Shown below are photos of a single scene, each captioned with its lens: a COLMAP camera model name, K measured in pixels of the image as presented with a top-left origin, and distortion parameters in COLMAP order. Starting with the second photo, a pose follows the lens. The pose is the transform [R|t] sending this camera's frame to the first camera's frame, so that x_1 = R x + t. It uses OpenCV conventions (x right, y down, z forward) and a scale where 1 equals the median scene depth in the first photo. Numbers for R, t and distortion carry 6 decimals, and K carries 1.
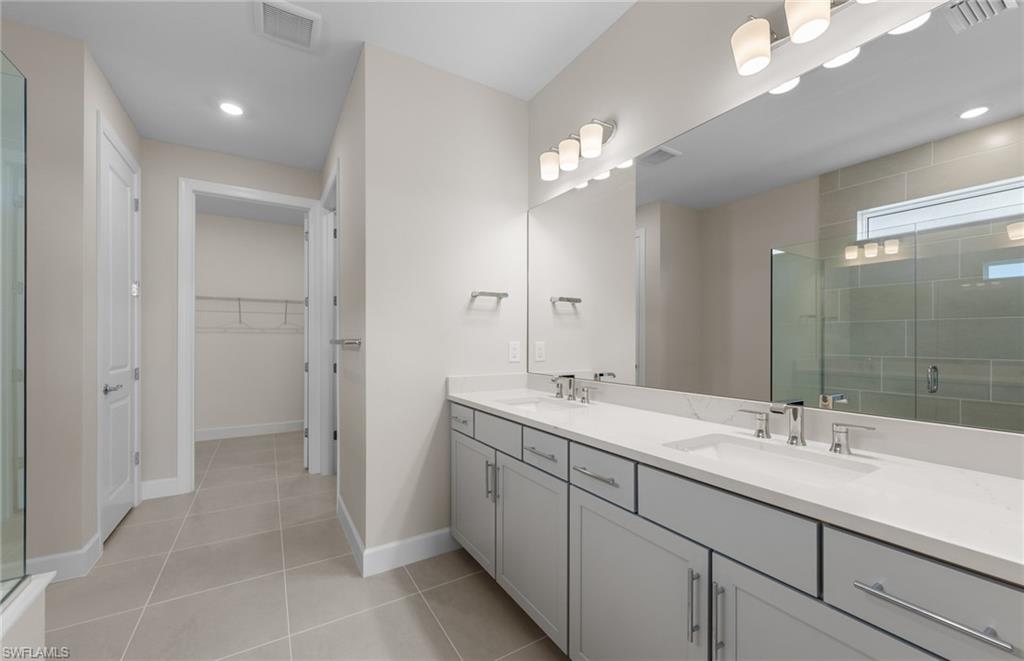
lens RADIAL K [[400.9, 0, 508.8], [0, 400.9, 343.8], [0, 0, 1]] dist [0.001092, 0.000031]
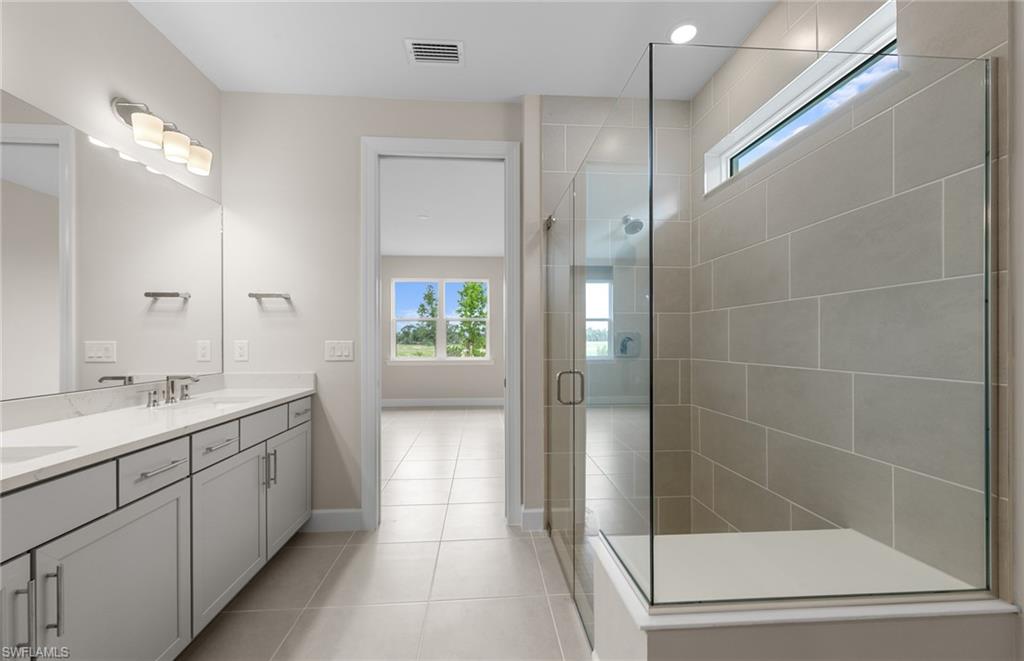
lens RADIAL K [[400.9, 0, 508.8], [0, 400.9, 343.8], [0, 0, 1]] dist [0.001092, 0.000031]
pose [[-0.893423, -0.002655, 0.449209, -0.729471], [0.002643, 0.999934, 0.011167, -0.005071], [-0.449209, 0.011164, -0.893357, 1.066061]]
